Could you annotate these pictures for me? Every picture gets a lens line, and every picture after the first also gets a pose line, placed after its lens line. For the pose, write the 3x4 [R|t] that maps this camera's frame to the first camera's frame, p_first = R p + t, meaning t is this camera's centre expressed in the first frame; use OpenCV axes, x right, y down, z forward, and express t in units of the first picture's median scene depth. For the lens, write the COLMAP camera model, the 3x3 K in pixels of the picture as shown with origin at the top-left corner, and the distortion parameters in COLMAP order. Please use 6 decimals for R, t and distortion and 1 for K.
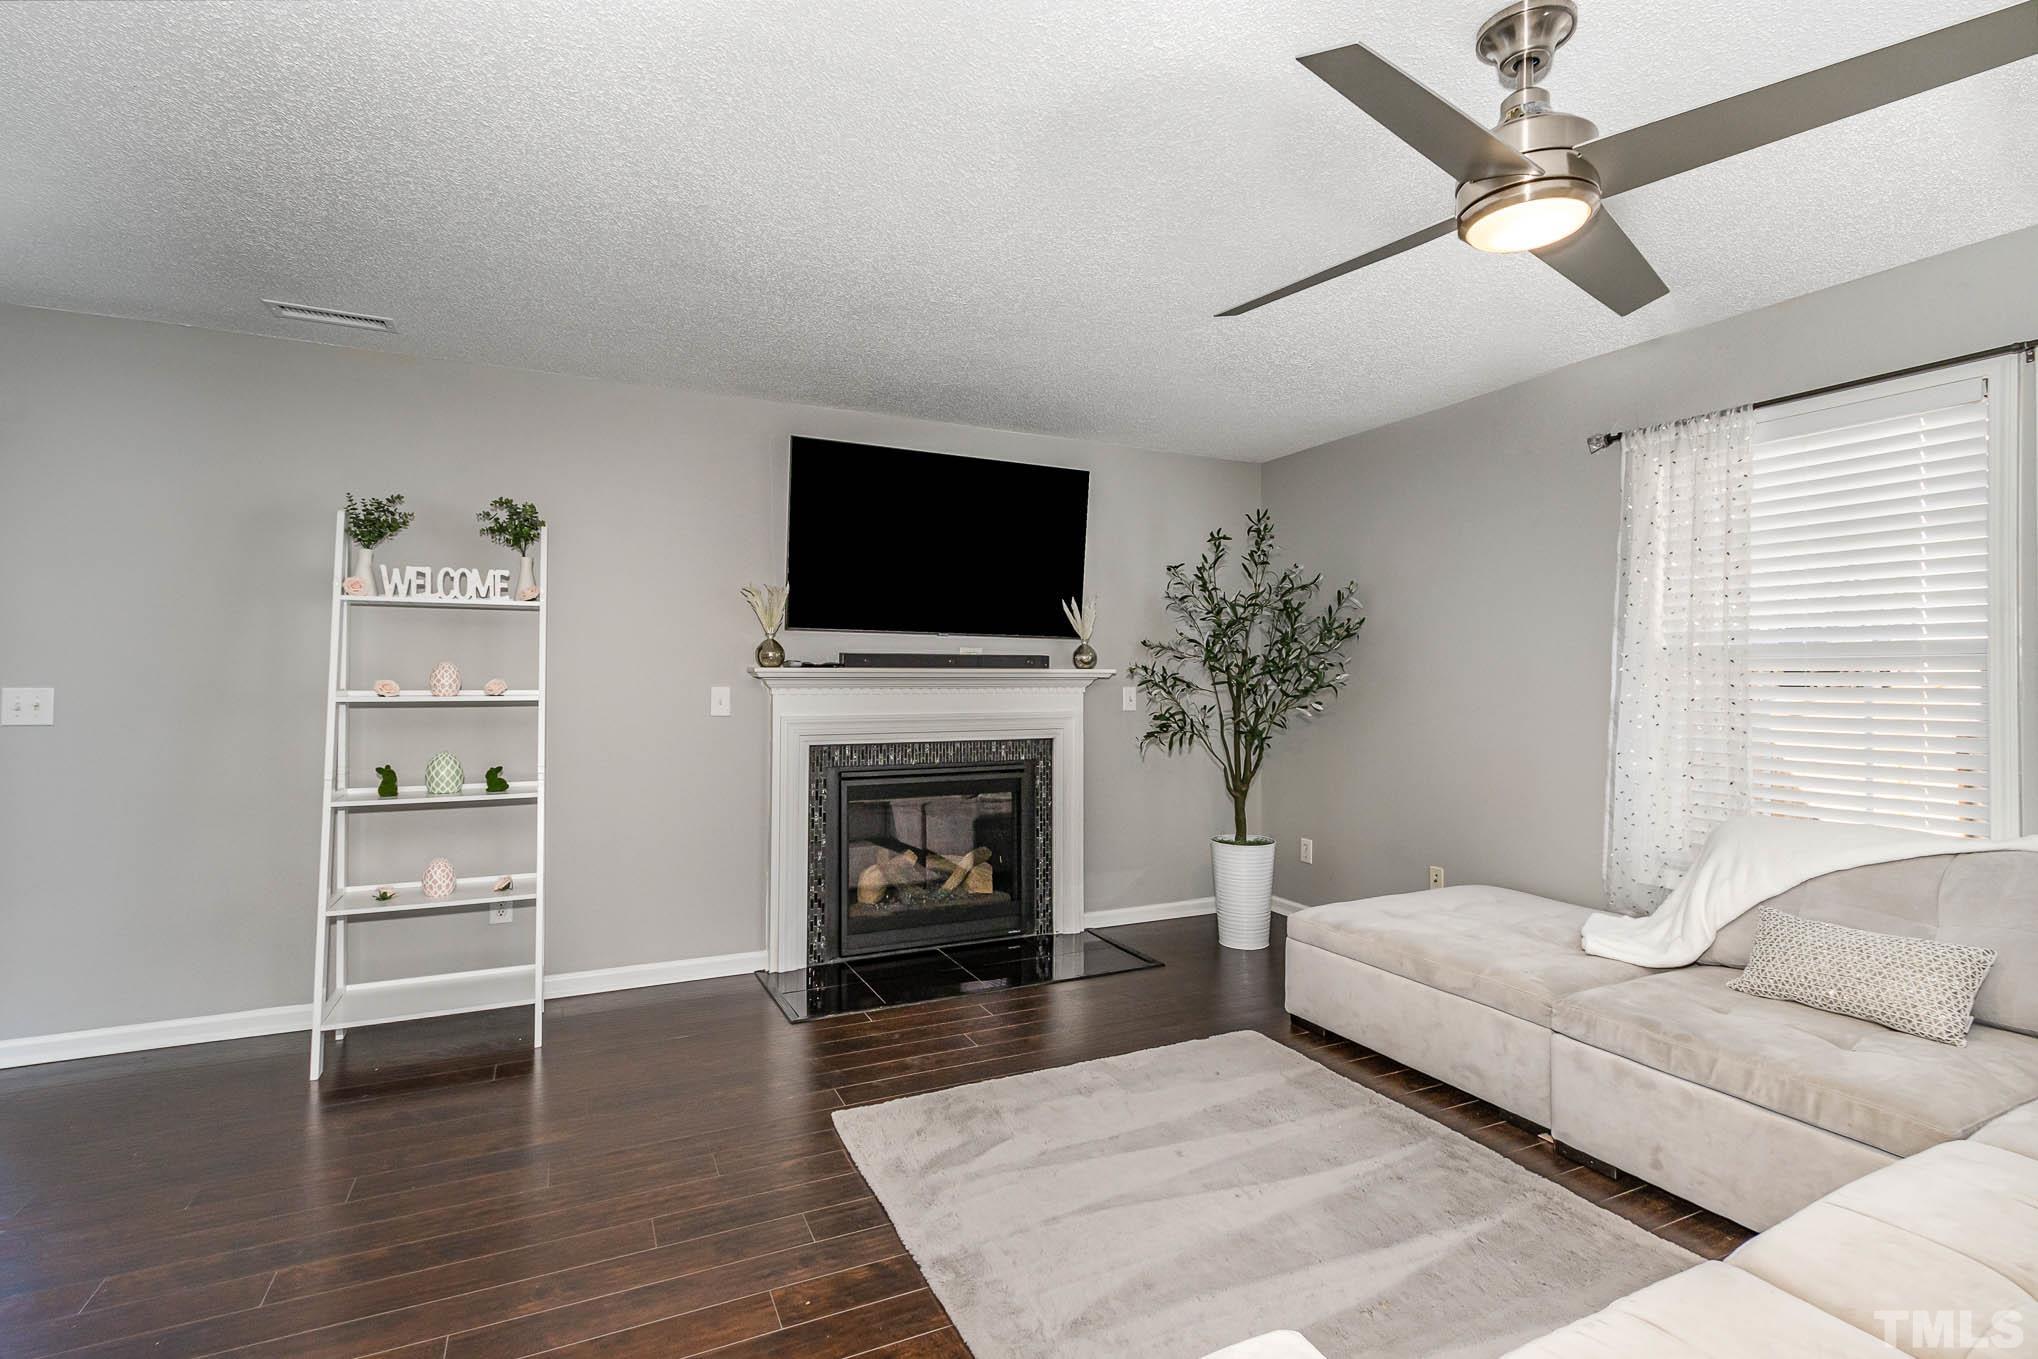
lens RADIAL K [[940.2, 0, 1019.0], [0, 940.2, 679.5], [0, 0, 1]] dist [-0.000721, 0.000277]
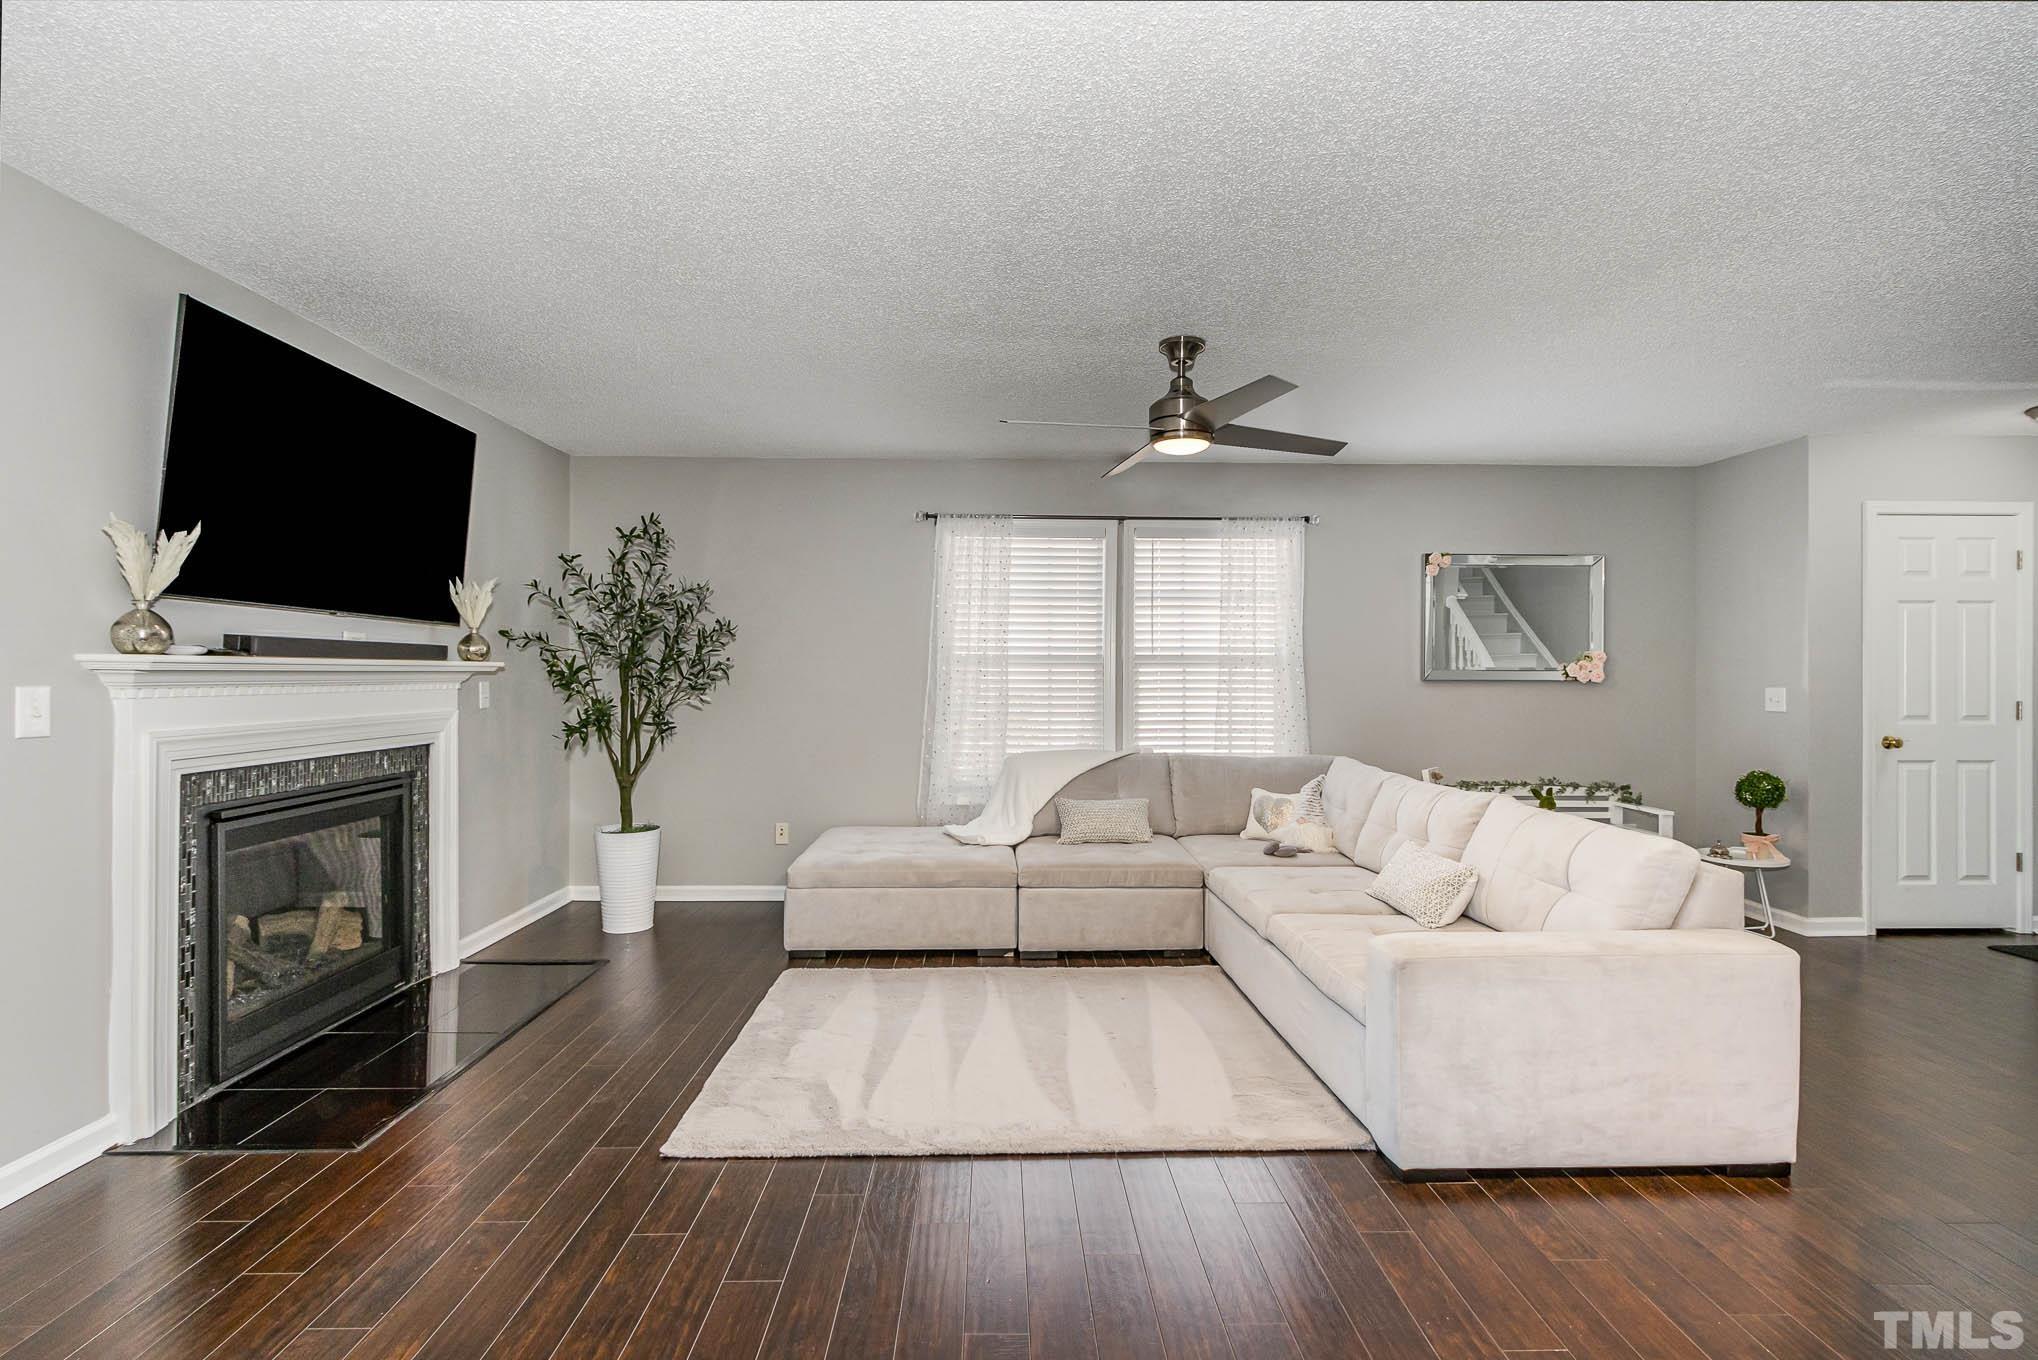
lens RADIAL K [[940.2, 0, 1019.0], [0, 940.2, 680.0], [0, 0, 1]] dist [-0.000721, 0.000277]
pose [[0.398620, -0.006223, 0.917095, -0.554914], [-0.004110, 0.999955, 0.008572, -0.003554], [-0.917107, -0.007186, 0.398577, 0.197230]]
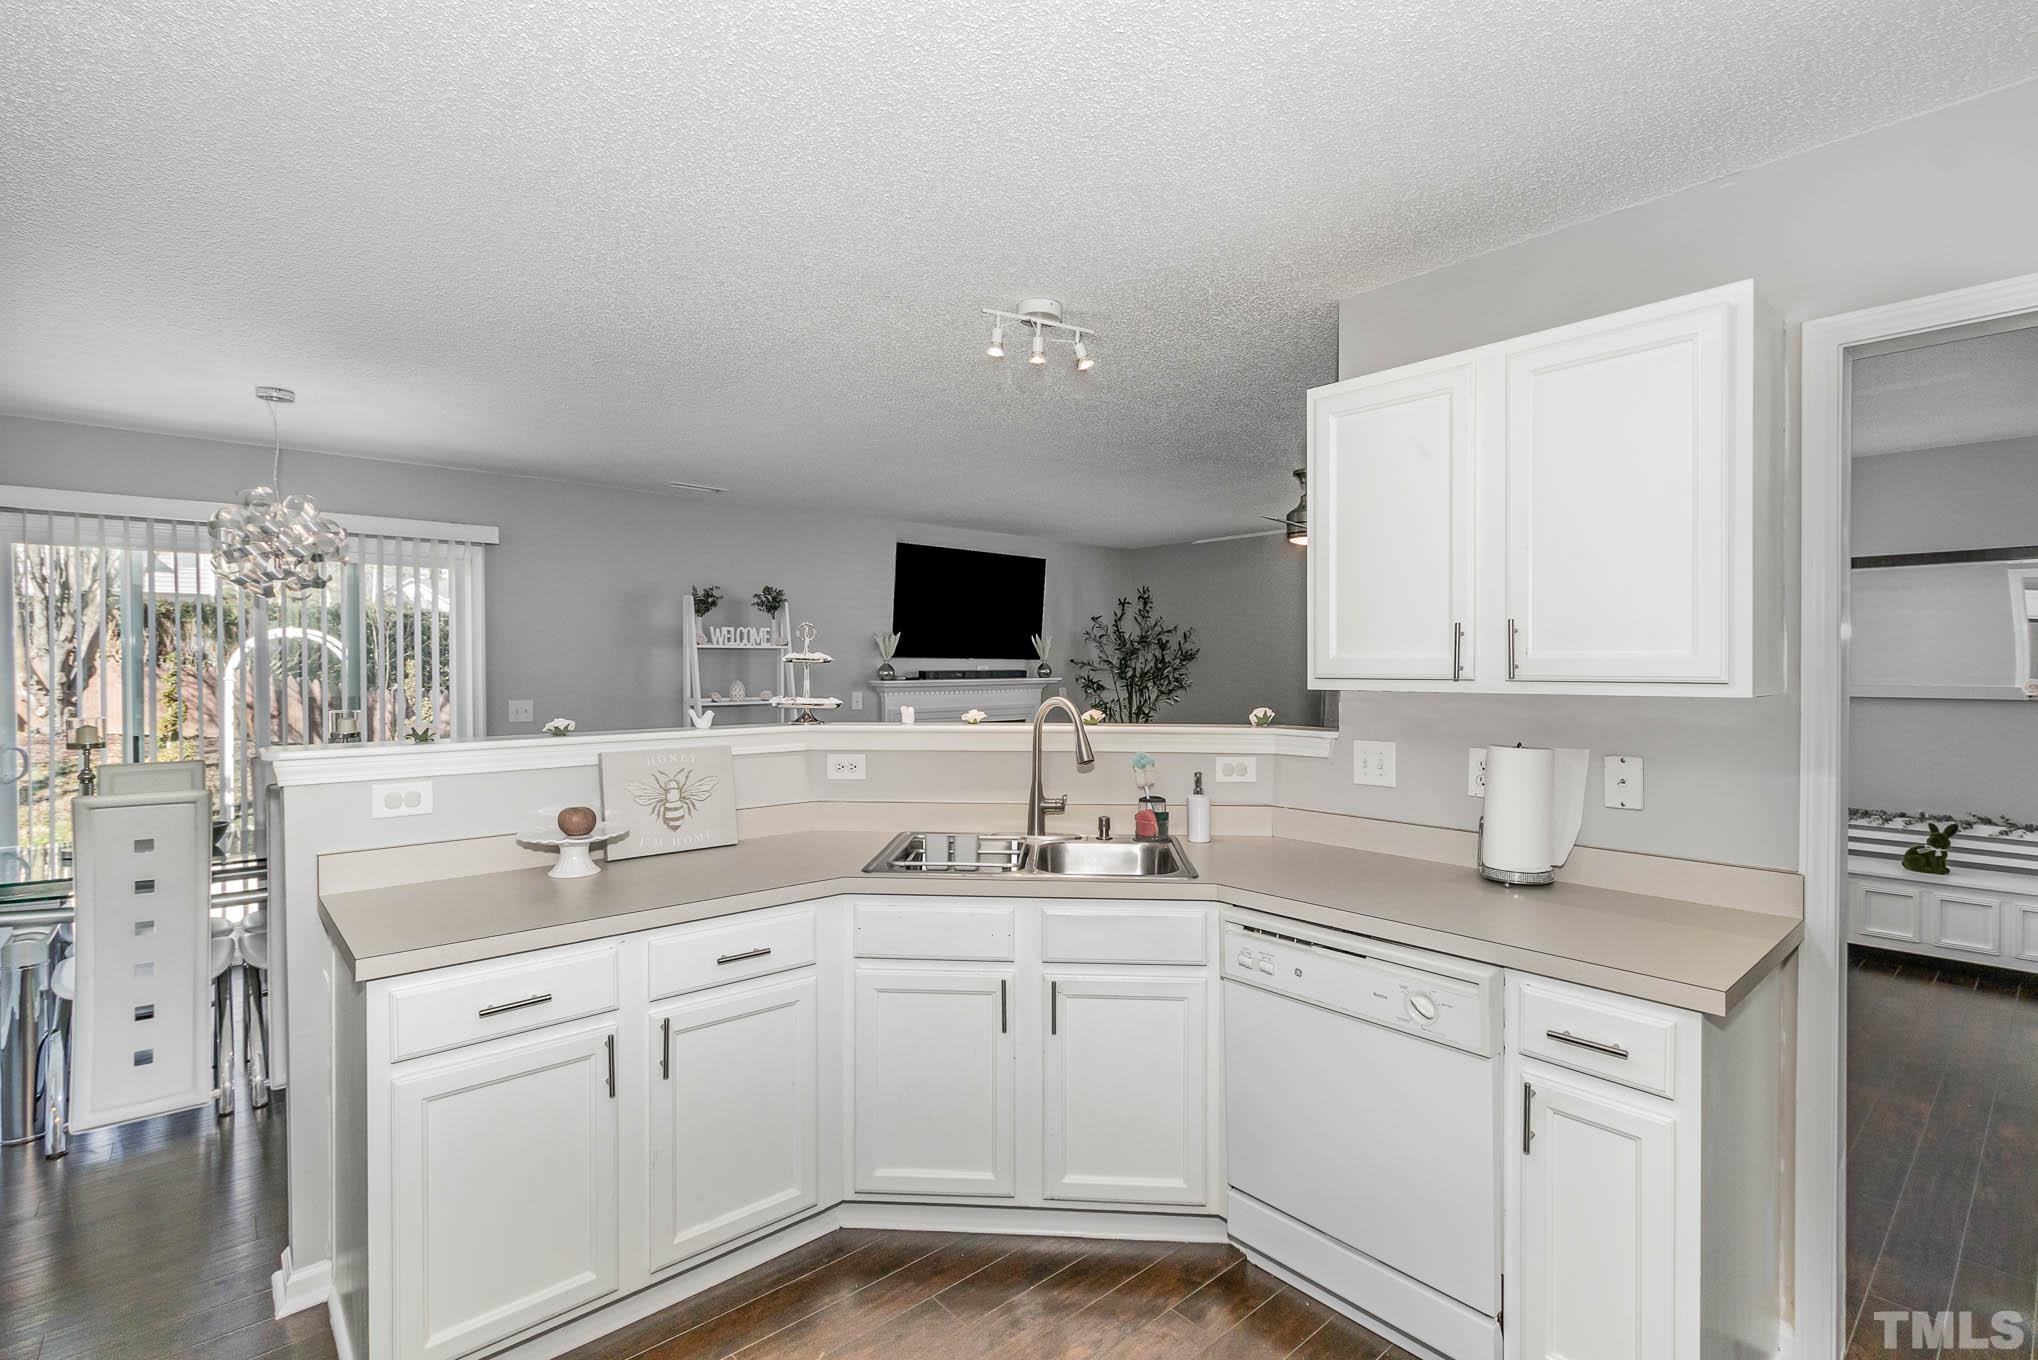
lens RADIAL K [[940.2, 0, 1019.0], [0, 940.2, 680.0], [0, 0, 1]] dist [-0.000721, 0.000277]
pose [[0.959174, -0.009797, 0.282646, -0.469124], [0.005356, 0.999850, 0.016481, -0.037138], [-0.282765, -0.014294, 0.959083, -0.621200]]
